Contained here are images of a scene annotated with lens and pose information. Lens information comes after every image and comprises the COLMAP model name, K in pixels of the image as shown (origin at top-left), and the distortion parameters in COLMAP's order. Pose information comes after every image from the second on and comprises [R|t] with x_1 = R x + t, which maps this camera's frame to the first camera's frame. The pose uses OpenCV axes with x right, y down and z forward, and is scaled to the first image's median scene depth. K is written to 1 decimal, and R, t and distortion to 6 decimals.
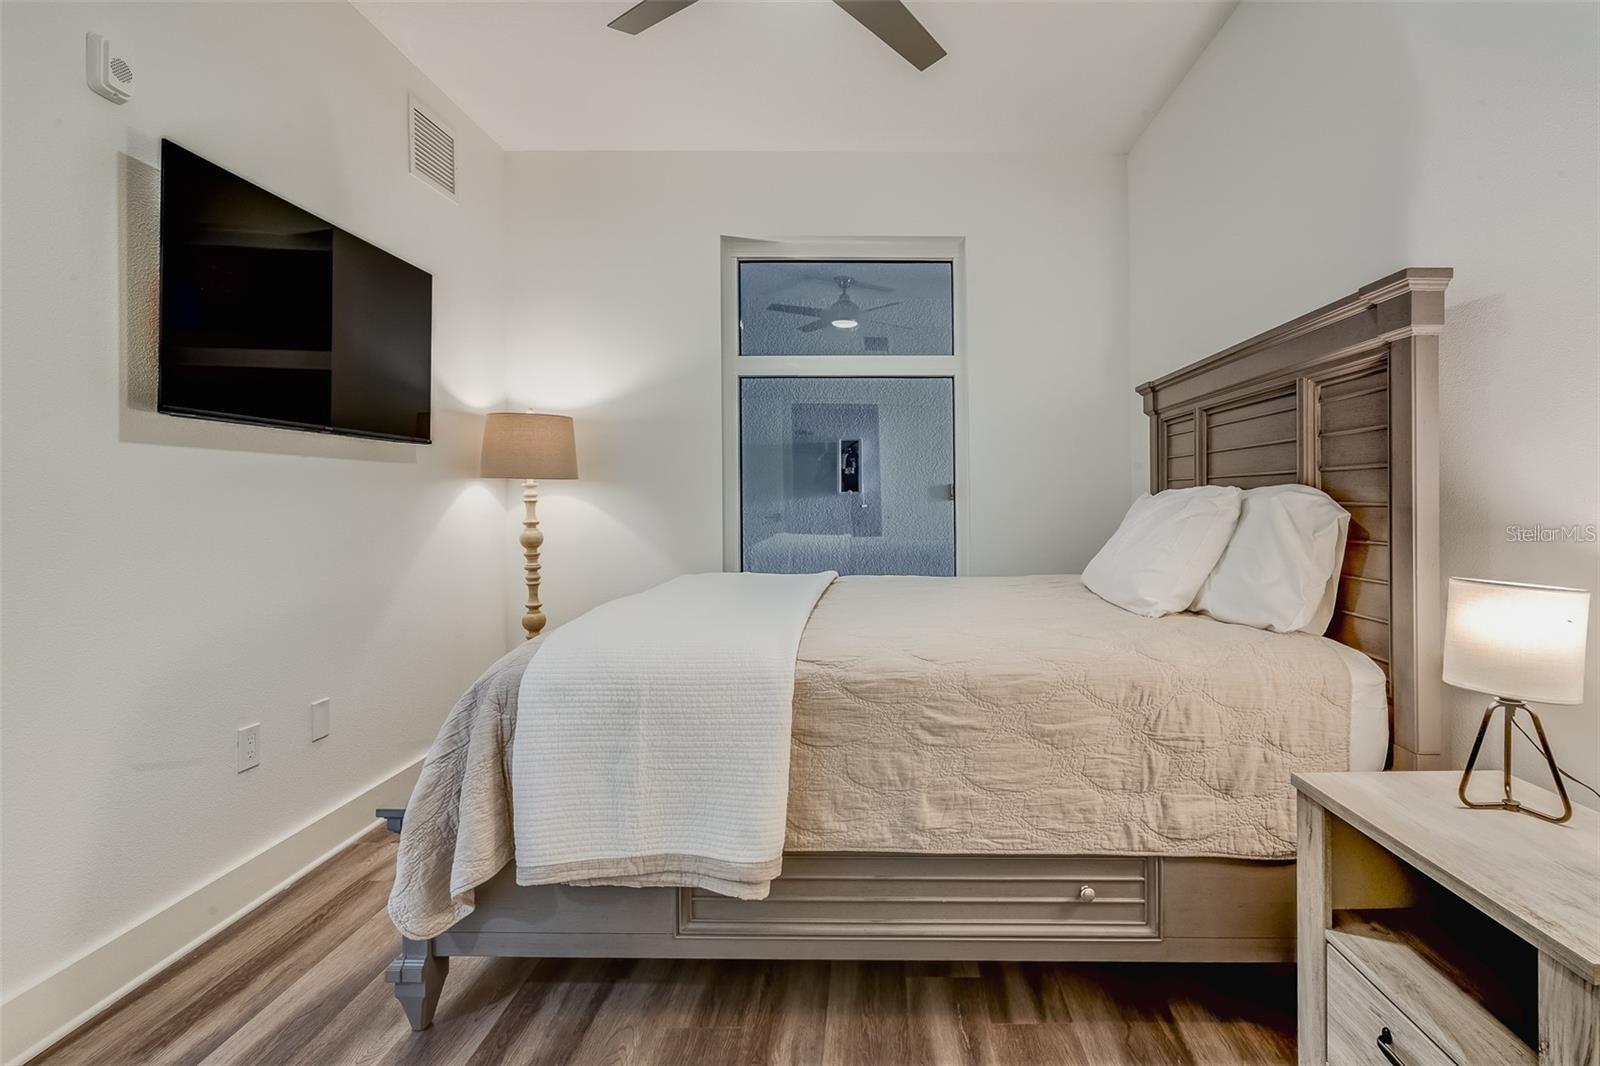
lens RADIAL K [[733.7, 0, 802.8], [0, 733.7, 505.8], [0, 0, 1]] dist [0.003083, 0.000164]
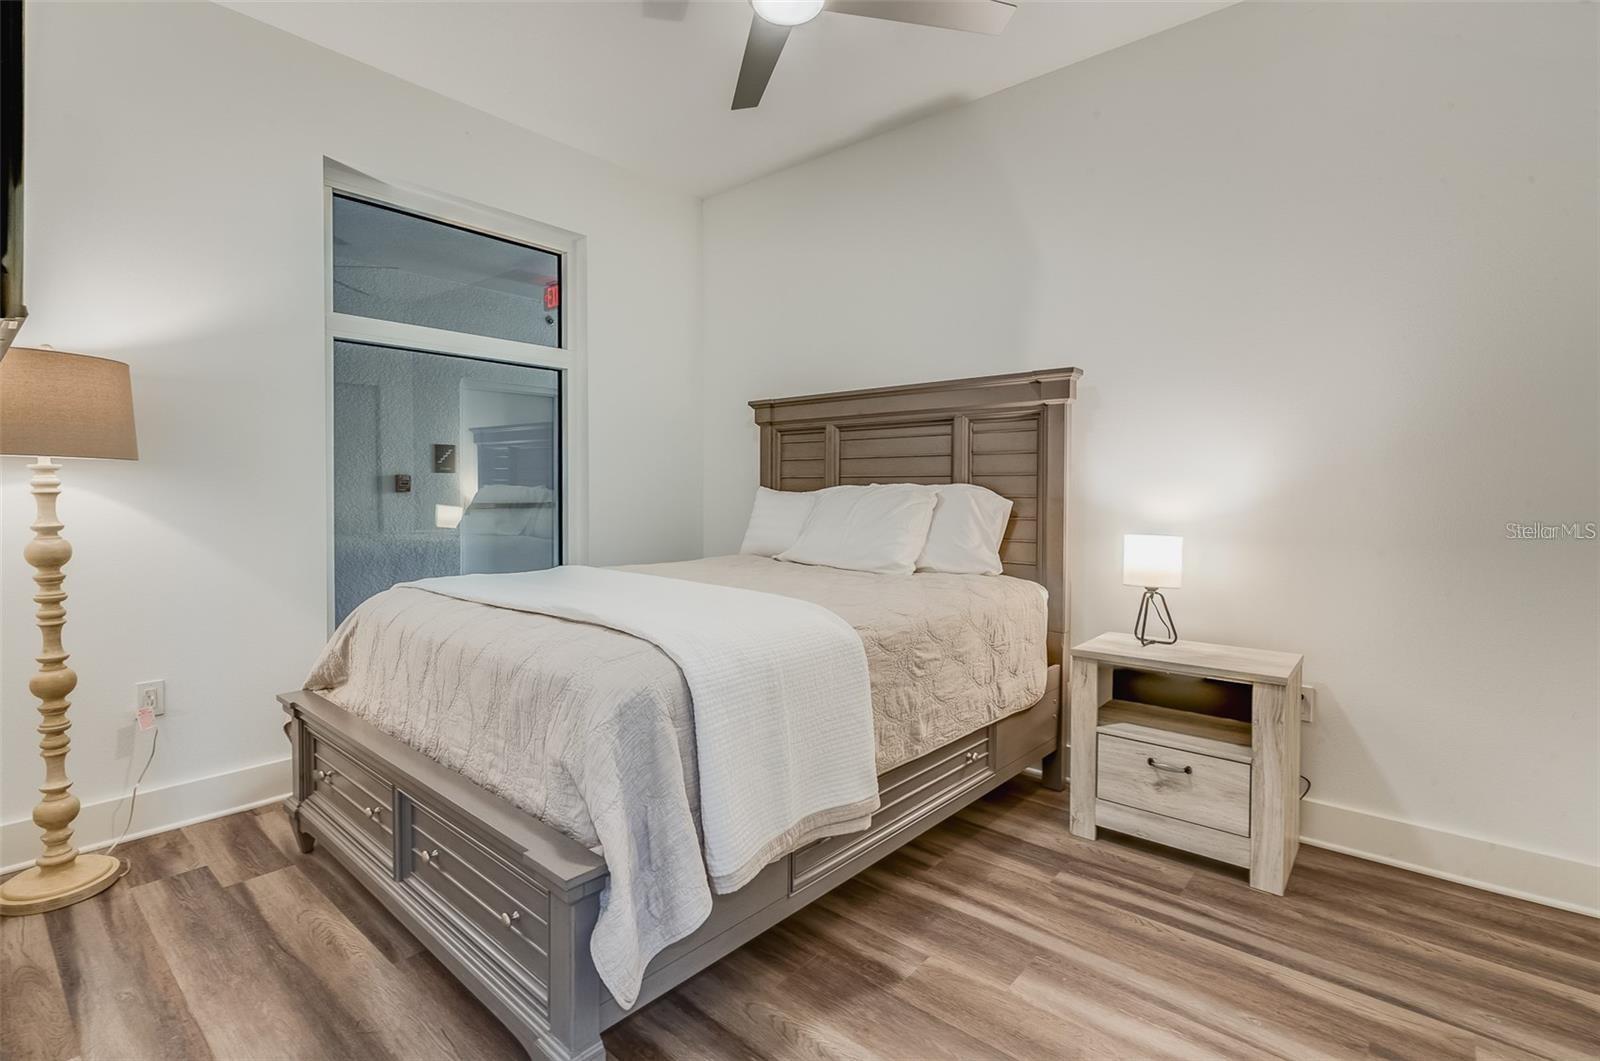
lens RADIAL K [[750.4, 0, 745.4], [0, 750.4, 511.0], [0, 0, 1]] dist [-0.001441, 0.000063]
pose [[0.681799, -0.015467, 0.731376, -0.999049], [0.002976, 0.999827, 0.018369, -0.001965], [-0.731534, -0.010347, 0.681727, 0.293472]]
